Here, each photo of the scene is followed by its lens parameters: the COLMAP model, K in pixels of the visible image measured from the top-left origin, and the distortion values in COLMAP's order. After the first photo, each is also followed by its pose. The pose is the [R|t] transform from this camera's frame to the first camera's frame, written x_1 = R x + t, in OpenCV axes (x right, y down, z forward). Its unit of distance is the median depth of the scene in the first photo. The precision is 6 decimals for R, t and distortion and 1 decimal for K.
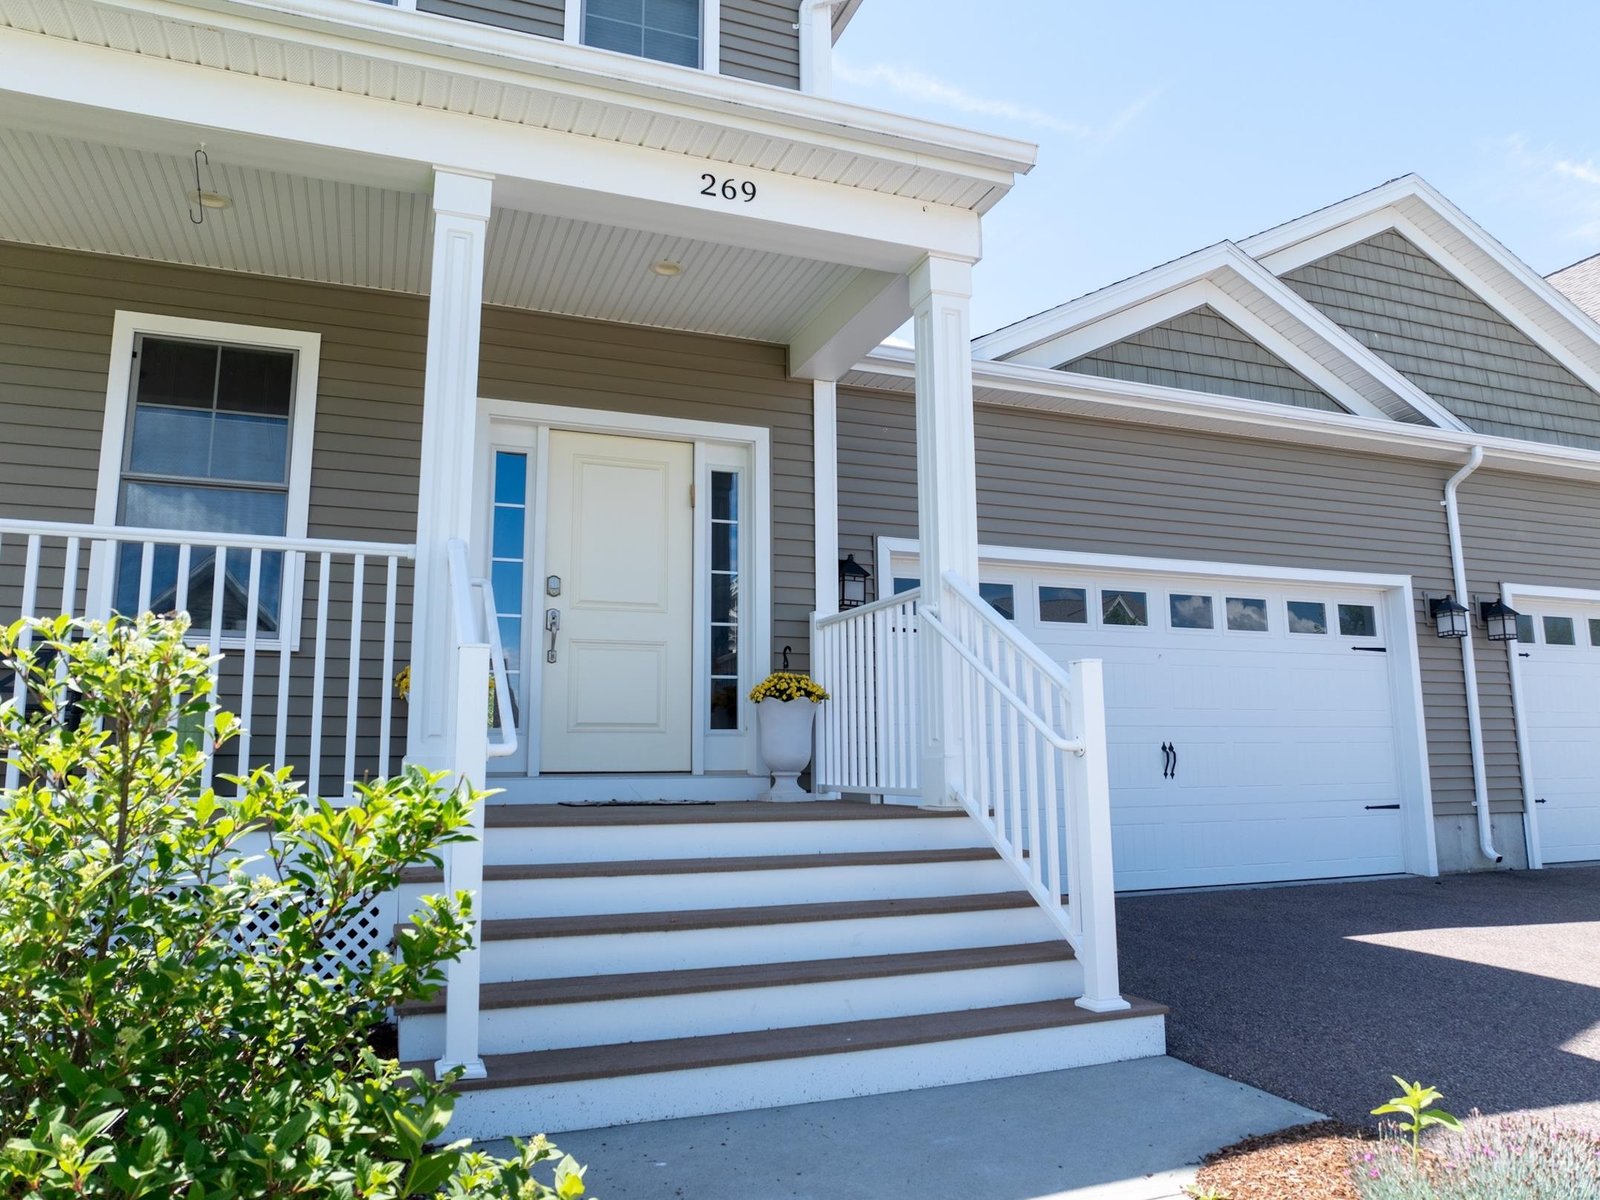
lens RADIAL K [[1122.1, 0, 791.6], [0, 1122.1, 591.6], [0, 0, 1]] dist [-0.030100, -0.004890]
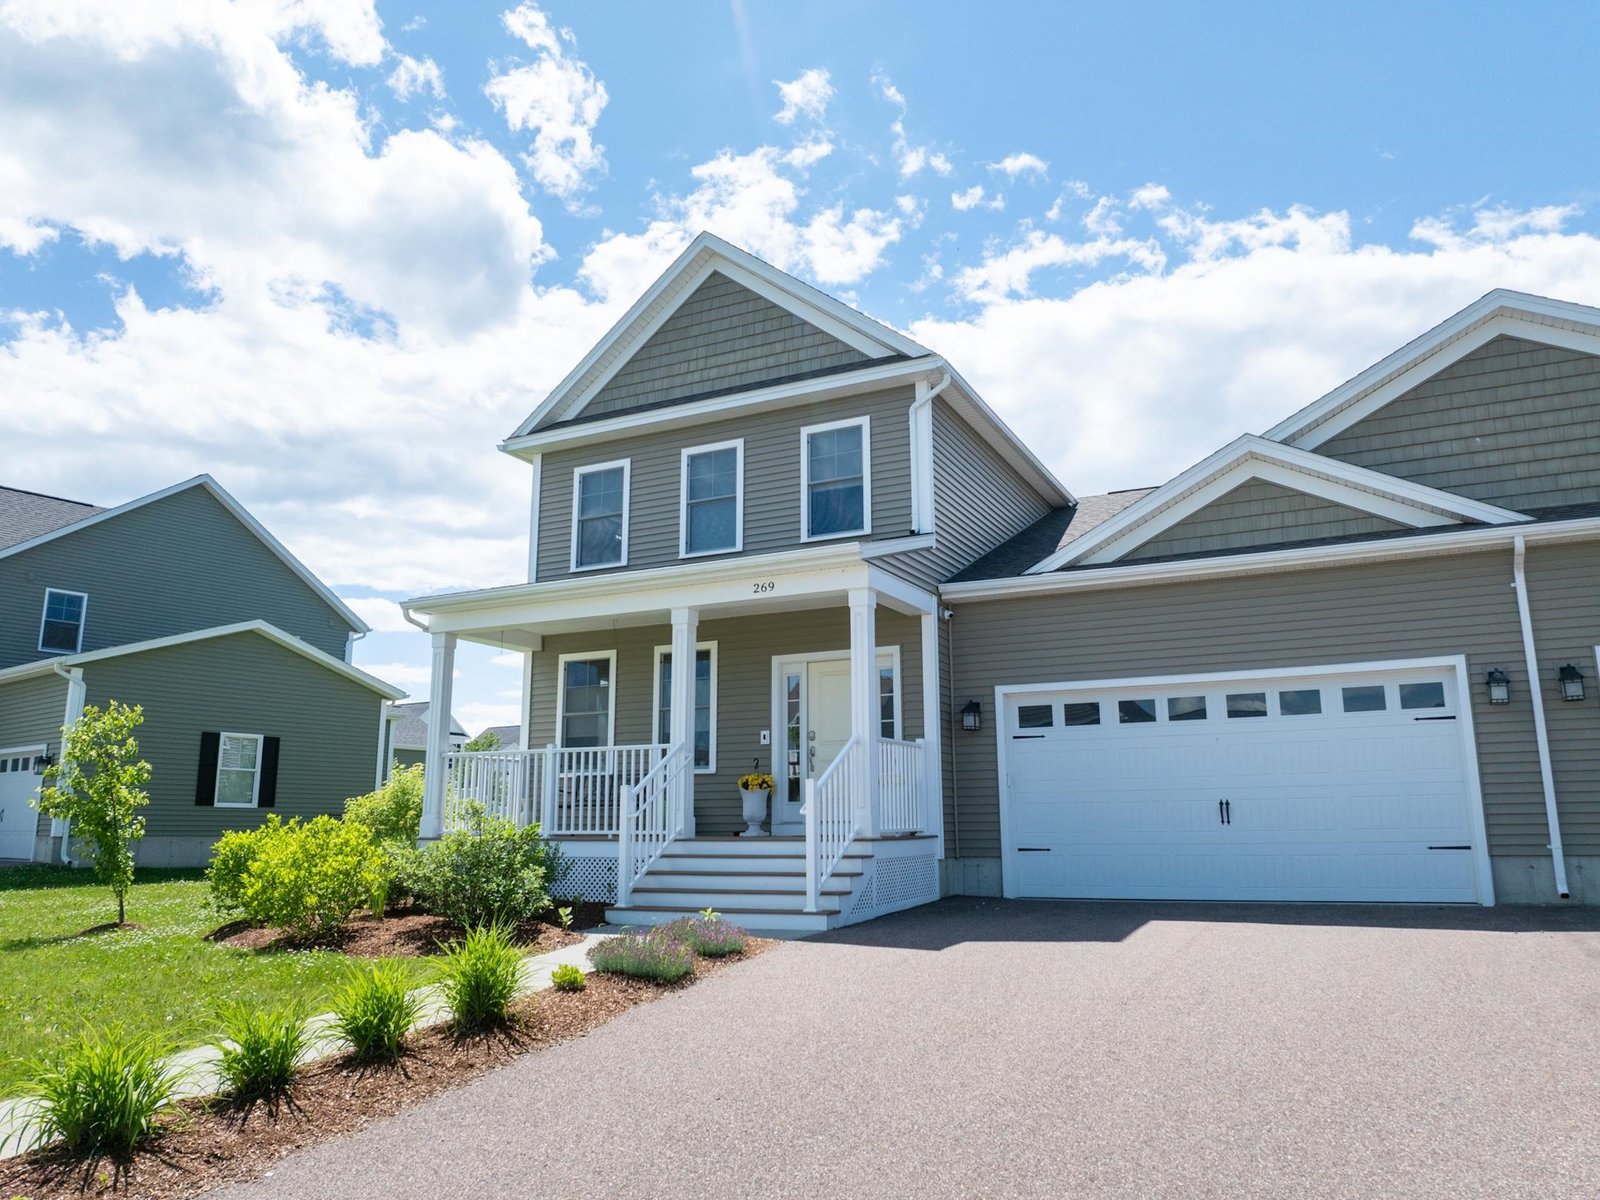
lens RADIAL K [[1122.1, 0, 791.6], [0, 1122.1, 591.6], [0, 0, 1]] dist [-0.030100, -0.004890]
pose [[0.668988, -0.147972, -0.728395, 0.971222], [0.120769, 0.988600, -0.089913, -0.063517], [0.733397, -0.027817, 0.679232, -0.352732]]
